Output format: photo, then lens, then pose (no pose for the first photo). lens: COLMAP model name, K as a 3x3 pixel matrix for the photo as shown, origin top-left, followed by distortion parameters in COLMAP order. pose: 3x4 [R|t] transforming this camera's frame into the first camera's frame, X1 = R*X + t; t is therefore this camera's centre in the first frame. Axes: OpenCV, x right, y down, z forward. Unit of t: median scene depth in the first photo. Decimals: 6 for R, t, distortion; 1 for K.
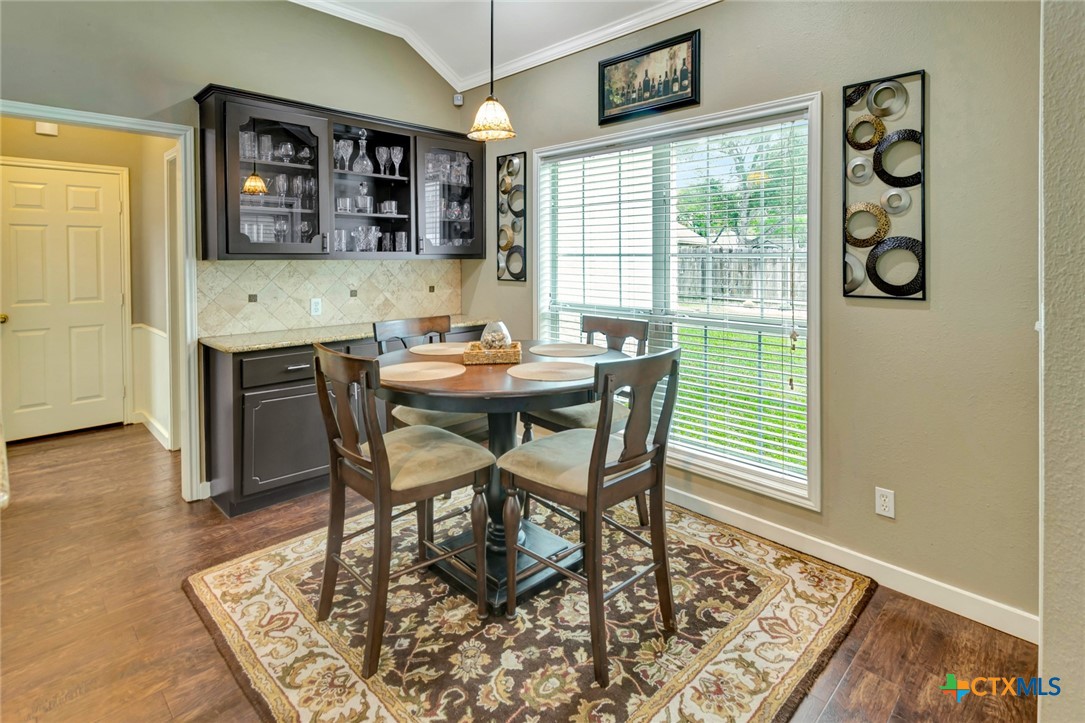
lens RADIAL K [[550.1, 0, 553.1], [0, 550.1, 264.8], [0, 0, 1]] dist [0.015480, -0.000197]
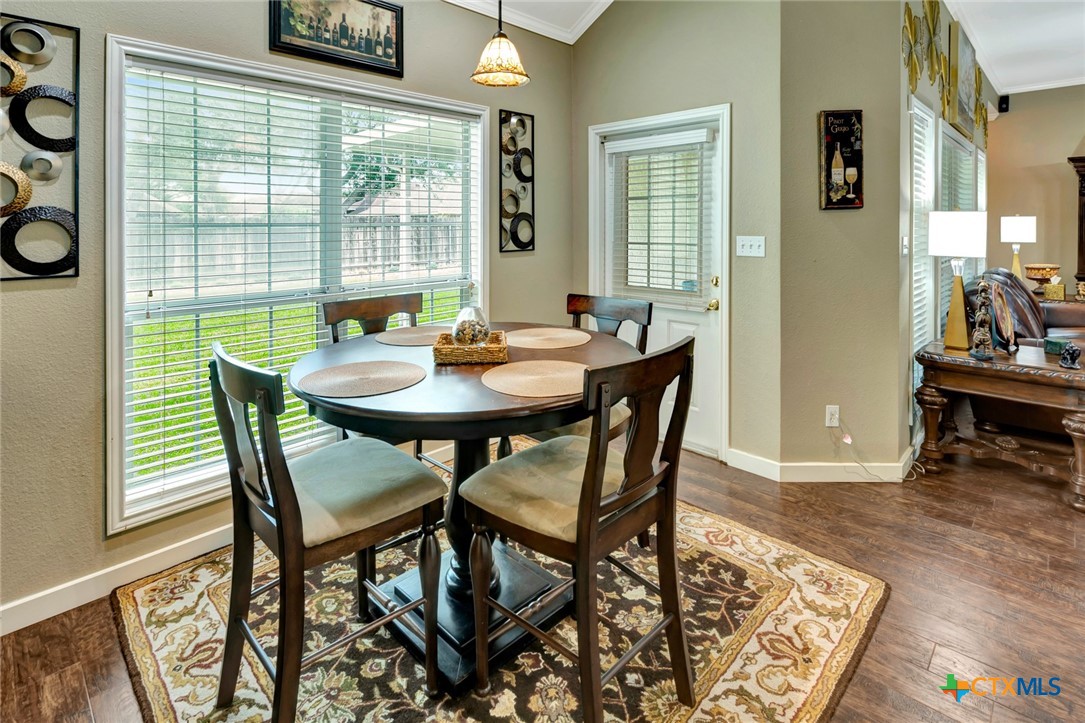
lens RADIAL K [[550.1, 0, 519.2], [0, 550.1, 221.5], [0, 0, 1]] dist [0.015480, -0.000197]
pose [[0.013662, 0.007694, 0.999877, -0.723017], [0.023031, 0.999703, -0.008007, -0.009635], [-0.999641, 0.023138, 0.013480, 0.734756]]
